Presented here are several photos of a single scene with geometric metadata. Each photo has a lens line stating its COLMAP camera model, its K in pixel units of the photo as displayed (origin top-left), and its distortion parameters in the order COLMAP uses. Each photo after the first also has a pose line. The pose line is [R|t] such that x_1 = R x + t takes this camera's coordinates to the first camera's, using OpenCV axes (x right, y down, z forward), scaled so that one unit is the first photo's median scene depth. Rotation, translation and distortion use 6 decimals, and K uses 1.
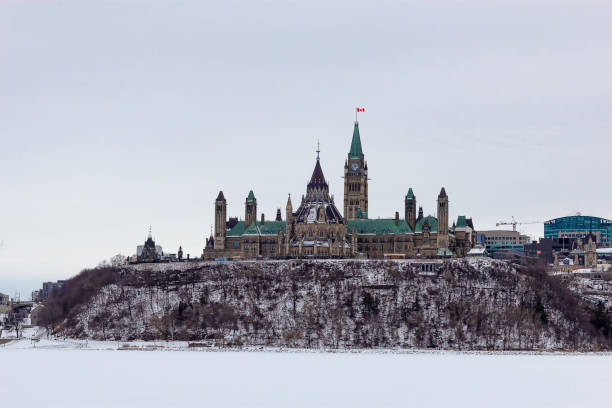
lens RADIAL K [[1487.3, 0, 302.8], [0, 1487.3, 203.2], [0, 0, 1]] dist [0.137883, 0.000000]
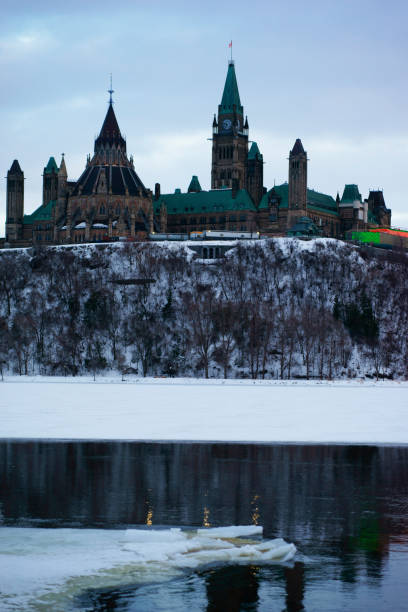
lens RADIAL K [[1464.8, 0, 203.9], [0, 1464.8, 307.9], [0, 0, 1]] dist [0.137591, 0.000000]
pose [[0.968631, -0.008719, -0.248351, 0.216448], [0.019432, 0.998982, 0.040716, 0.037566], [0.247743, -0.044265, 0.967814, 0.348310]]
